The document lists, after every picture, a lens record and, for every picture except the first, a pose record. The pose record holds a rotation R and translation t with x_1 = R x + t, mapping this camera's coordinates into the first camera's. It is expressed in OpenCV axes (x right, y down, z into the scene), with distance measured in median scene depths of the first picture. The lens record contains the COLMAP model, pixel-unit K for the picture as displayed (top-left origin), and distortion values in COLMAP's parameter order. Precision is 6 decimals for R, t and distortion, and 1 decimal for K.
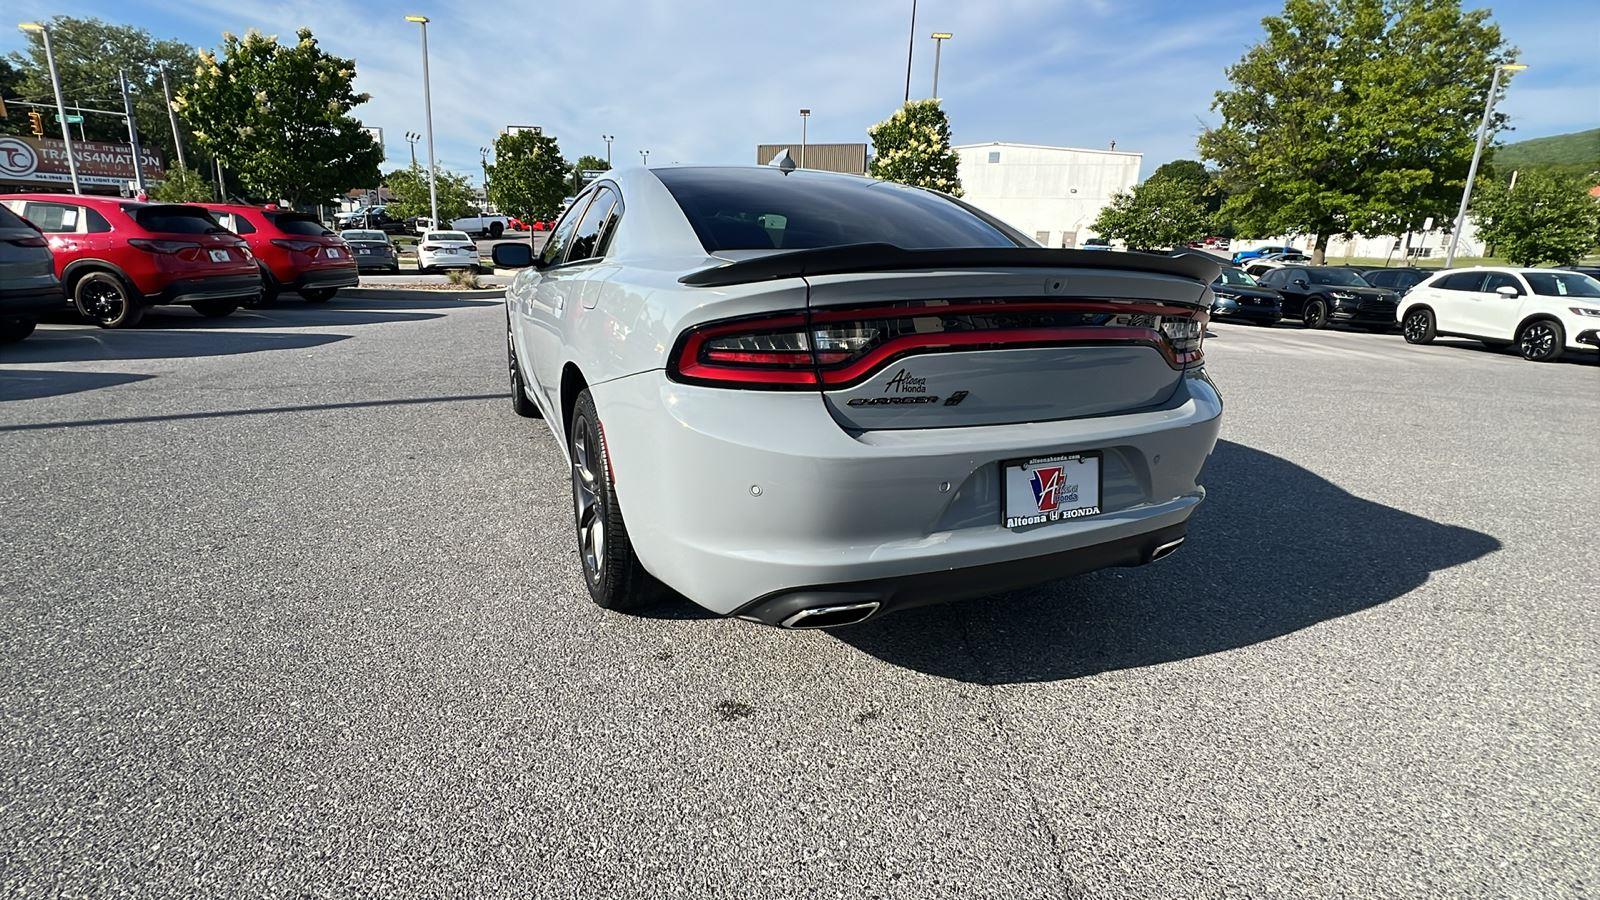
lens RADIAL K [[735.8, 0, 797.0], [0, 735.8, 450.4], [0, 0, 1]] dist [-0.001552, 0.000092]
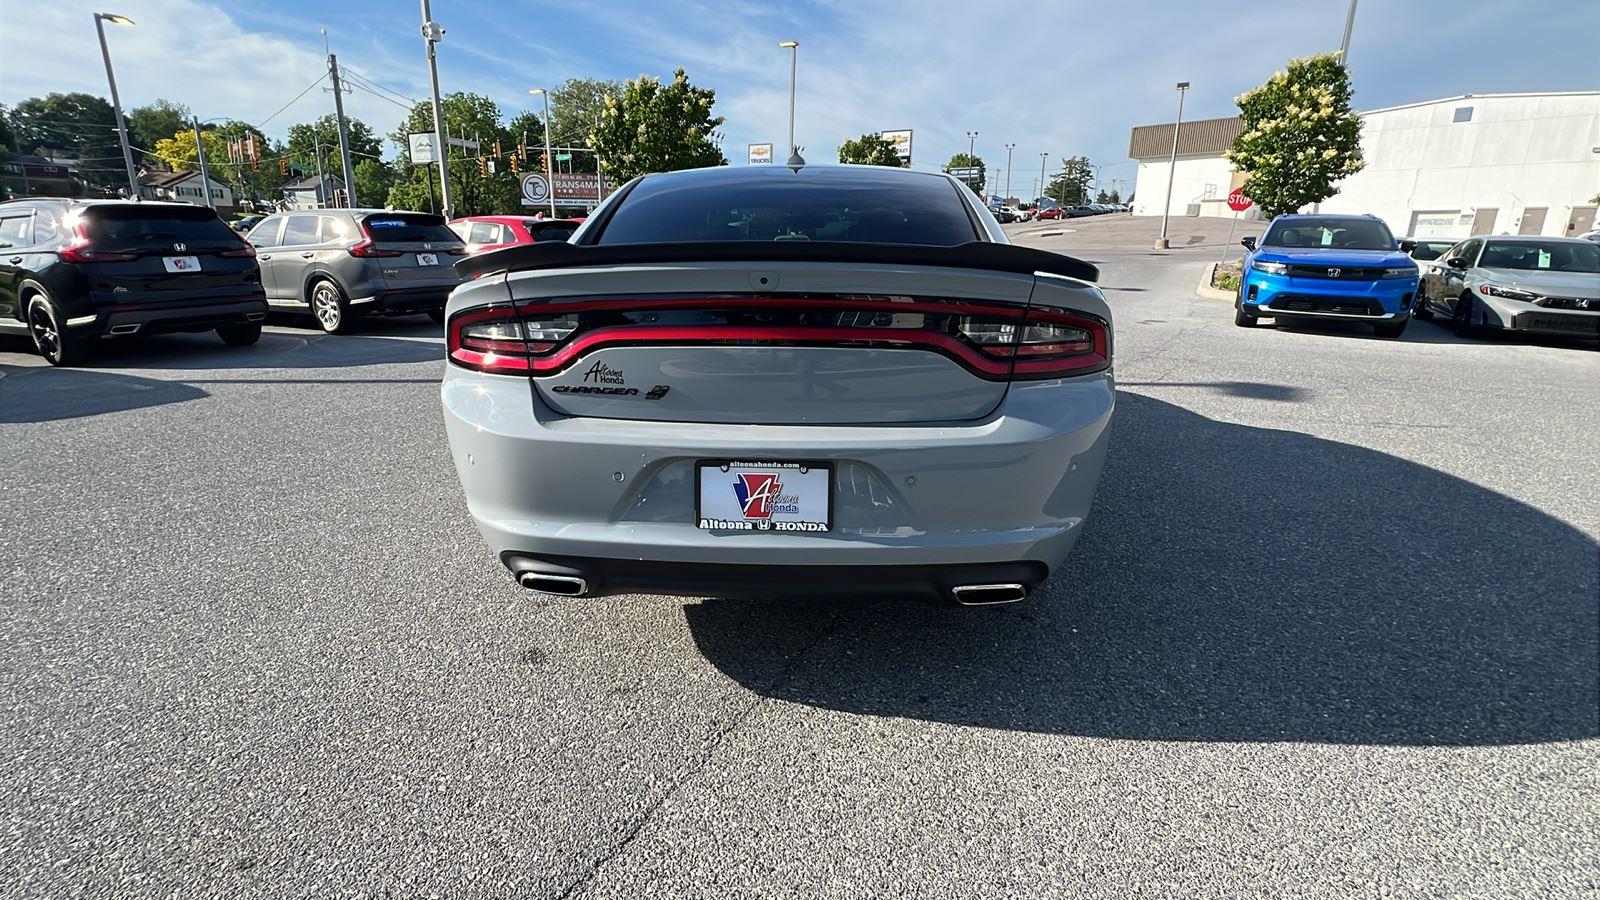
lens RADIAL K [[735.8, 0, 797.0], [0, 735.8, 450.4], [0, 0, 1]] dist [-0.001552, 0.000092]
pose [[0.889887, 0.099800, -0.445130, 0.097908], [-0.097705, 0.994829, 0.027716, -0.004465], [0.445594, 0.018828, 0.895037, 0.021311]]
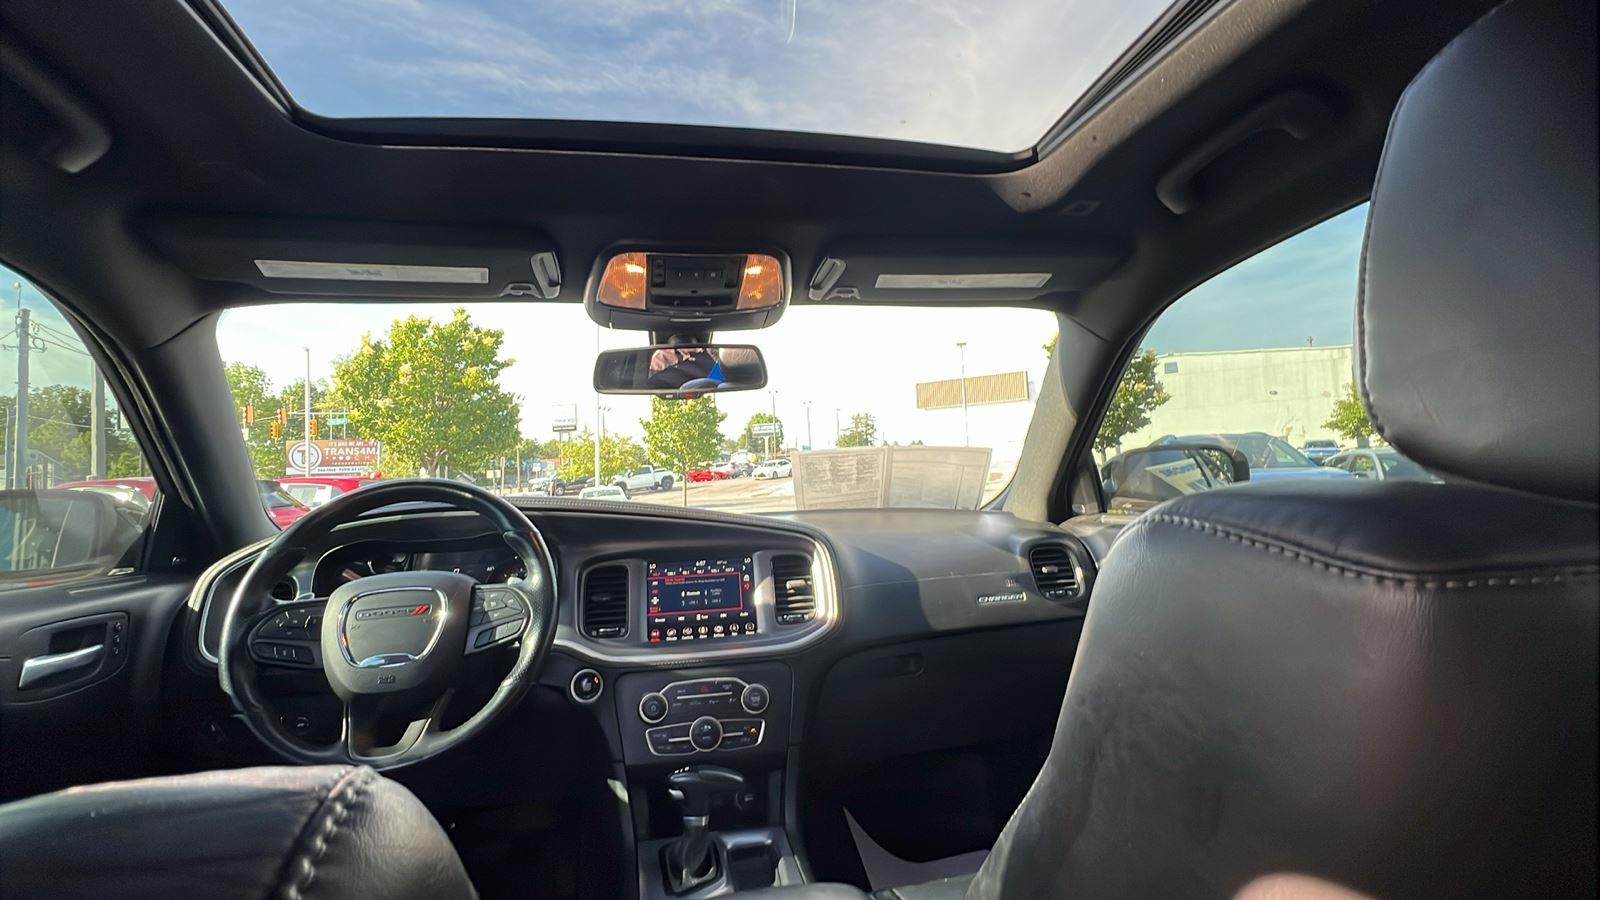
lens RADIAL K [[735.8, 0, 797.0], [0, 735.8, 450.4], [0, 0, 1]] dist [-0.001552, 0.000092]
pose [[0.973393, -0.085269, -0.212686, -0.014695], [0.014904, 0.949779, -0.312568, -0.057221], [0.228656, 0.301081, 0.925779, 0.223427]]
